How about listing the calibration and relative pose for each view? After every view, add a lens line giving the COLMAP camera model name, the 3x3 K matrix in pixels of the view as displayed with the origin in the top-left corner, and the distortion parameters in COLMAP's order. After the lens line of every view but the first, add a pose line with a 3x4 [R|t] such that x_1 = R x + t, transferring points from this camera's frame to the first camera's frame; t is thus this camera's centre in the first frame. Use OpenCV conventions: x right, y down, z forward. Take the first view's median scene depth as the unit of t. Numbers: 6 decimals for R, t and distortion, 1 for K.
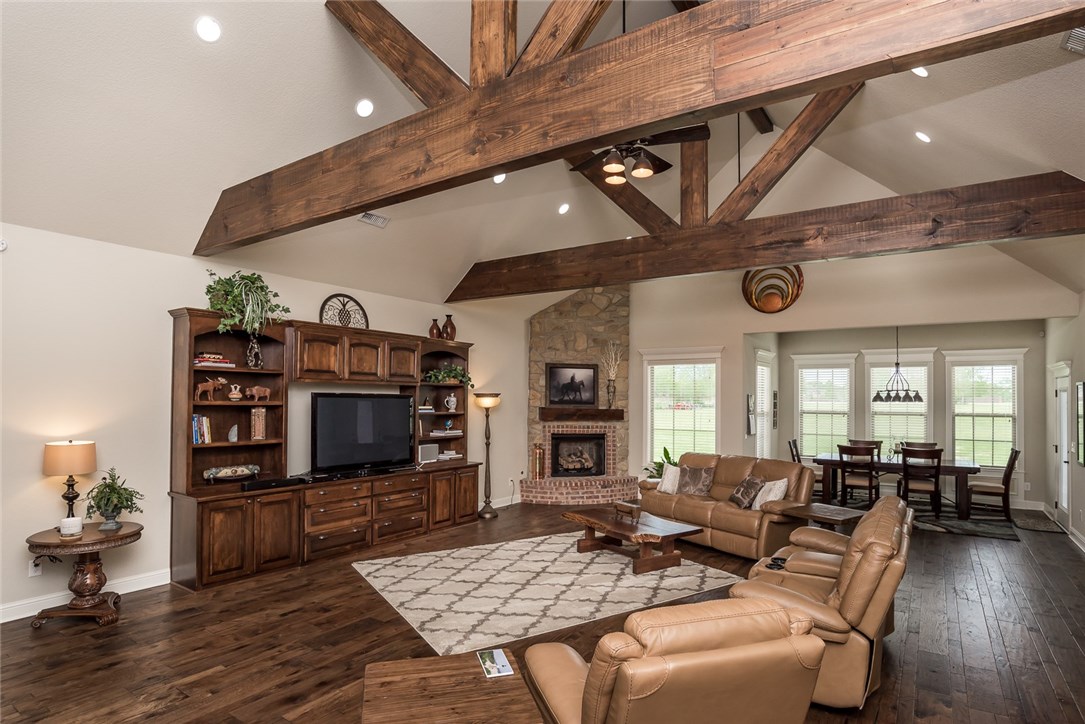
lens RADIAL K [[571.5, 0, 547.3], [0, 571.5, 387.2], [0, 0, 1]] dist [-0.049688, 0.000229]
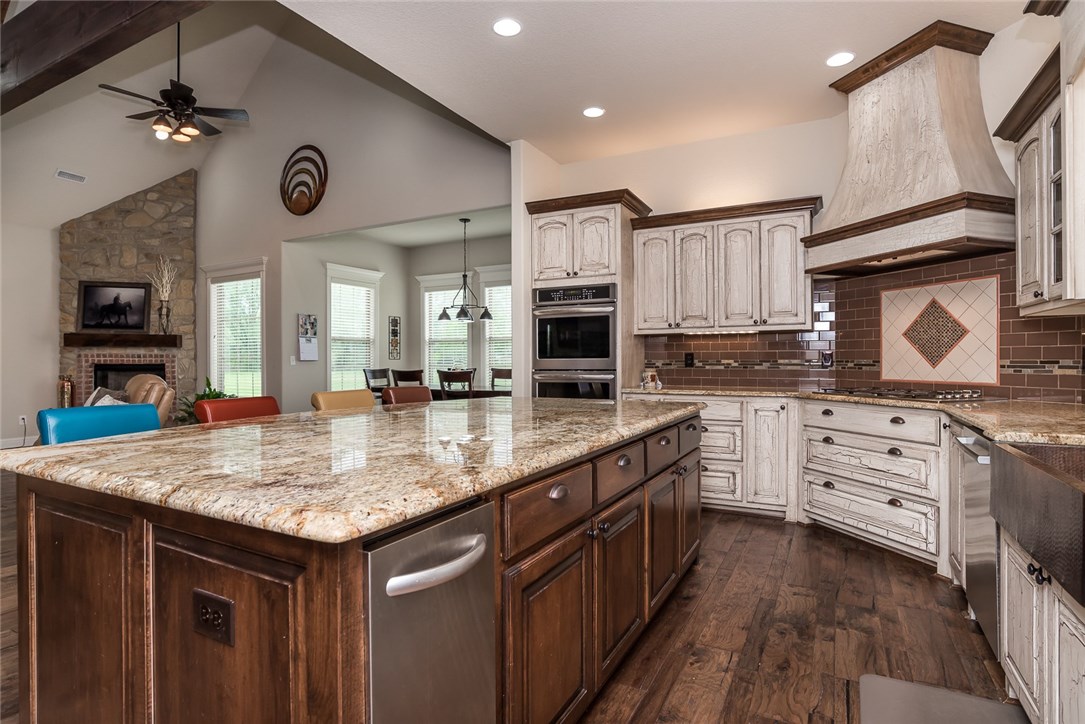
lens RADIAL K [[553.0, 0, 542.1], [0, 553.0, 364.3], [0, 0, 1]] dist [-0.060364, 0.023147]
pose [[0.993587, -0.011697, 0.112465, 0.609806], [0.008633, 0.999579, 0.027697, 0.068159], [-0.112741, -0.026548, 0.993270, 0.131157]]
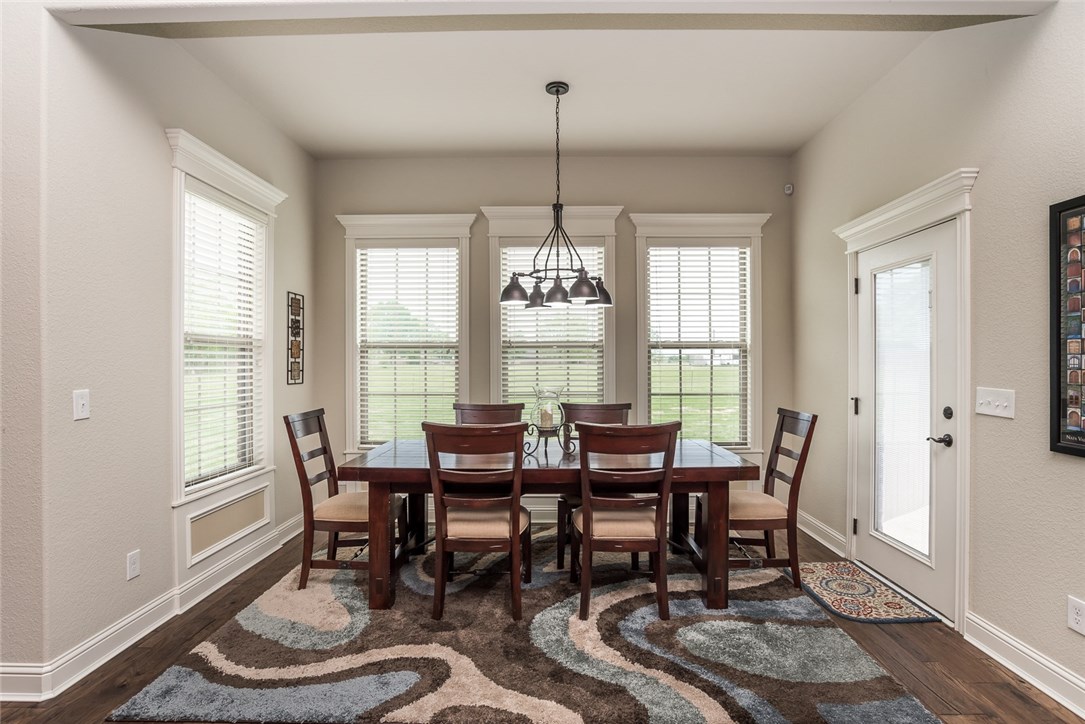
lens RADIAL K [[553.0, 0, 542.1], [0, 553.0, 364.3], [0, 0, 1]] dist [-0.060364, 0.023147]
pose [[0.836367, -0.012785, 0.548020, 0.380301], [0.000060, 0.999730, 0.023233, 0.056905], [-0.548170, -0.019398, 0.836142, 0.643826]]
